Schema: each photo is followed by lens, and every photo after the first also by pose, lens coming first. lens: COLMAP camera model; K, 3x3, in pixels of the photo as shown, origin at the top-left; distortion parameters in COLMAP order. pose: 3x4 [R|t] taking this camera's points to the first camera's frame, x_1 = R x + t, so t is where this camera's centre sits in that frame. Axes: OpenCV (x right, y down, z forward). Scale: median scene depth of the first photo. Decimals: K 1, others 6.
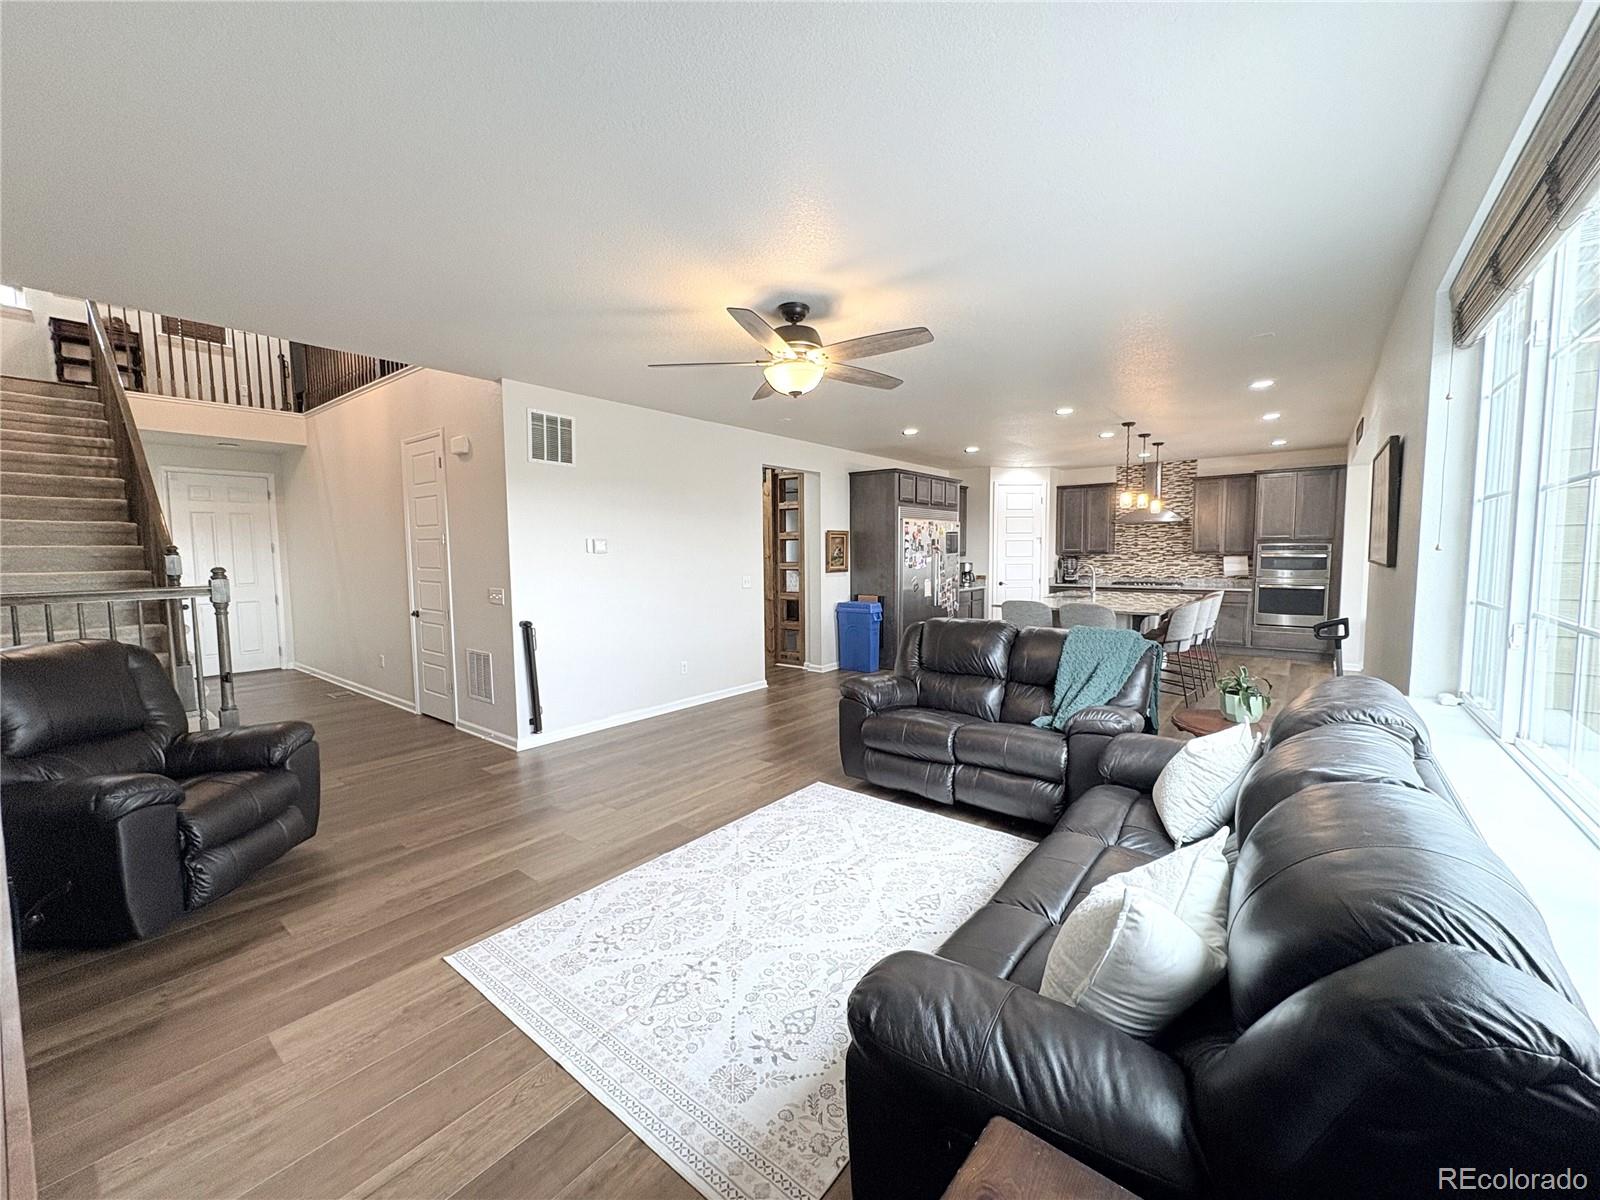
lens RADIAL K [[638.6, 0, 800.0], [0, 638.6, 600.0], [0, 0, 1]] dist [-0.000721, 0.000050]
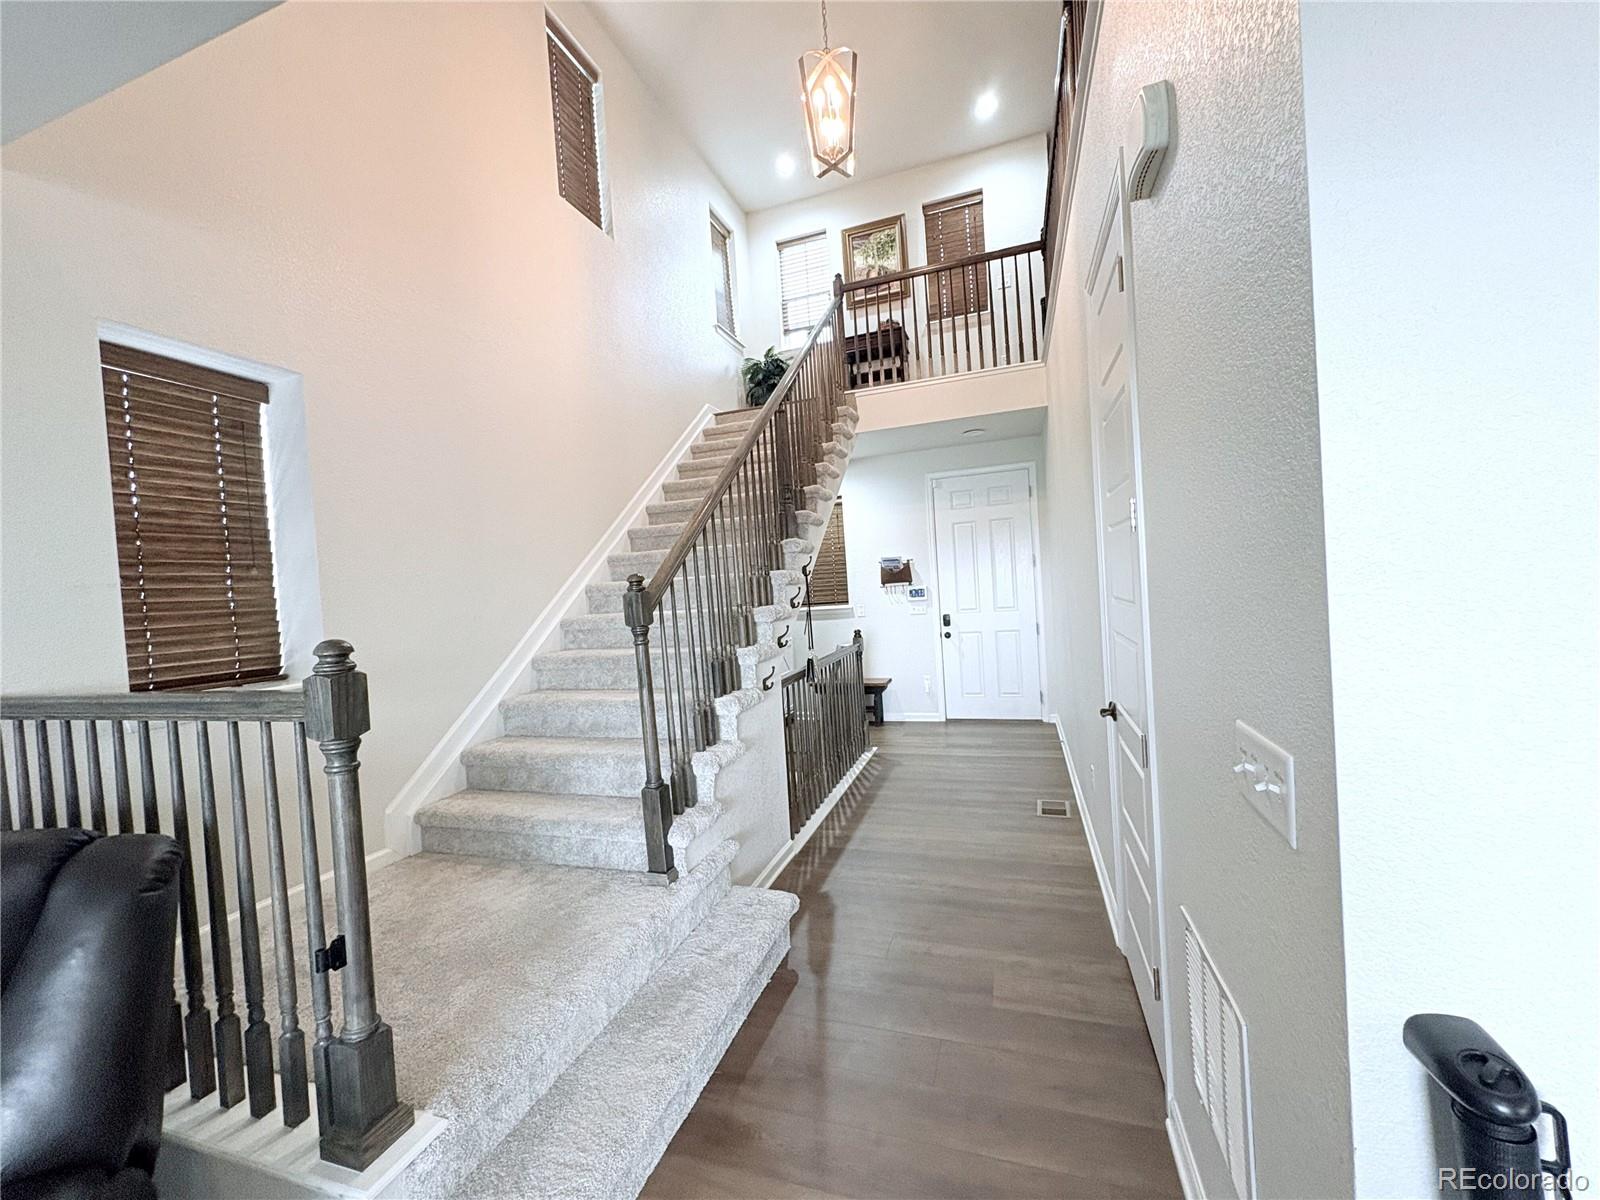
lens RADIAL K [[638.6, 0, 800.0], [0, 638.6, 600.0], [0, 0, 1]] dist [-0.000721, 0.000050]
pose [[0.336768, 0.002848, -0.941583, -0.221232], [-0.011033, 0.999939, -0.000921, -0.033021], [0.941523, 0.010698, 0.336779, 0.517283]]
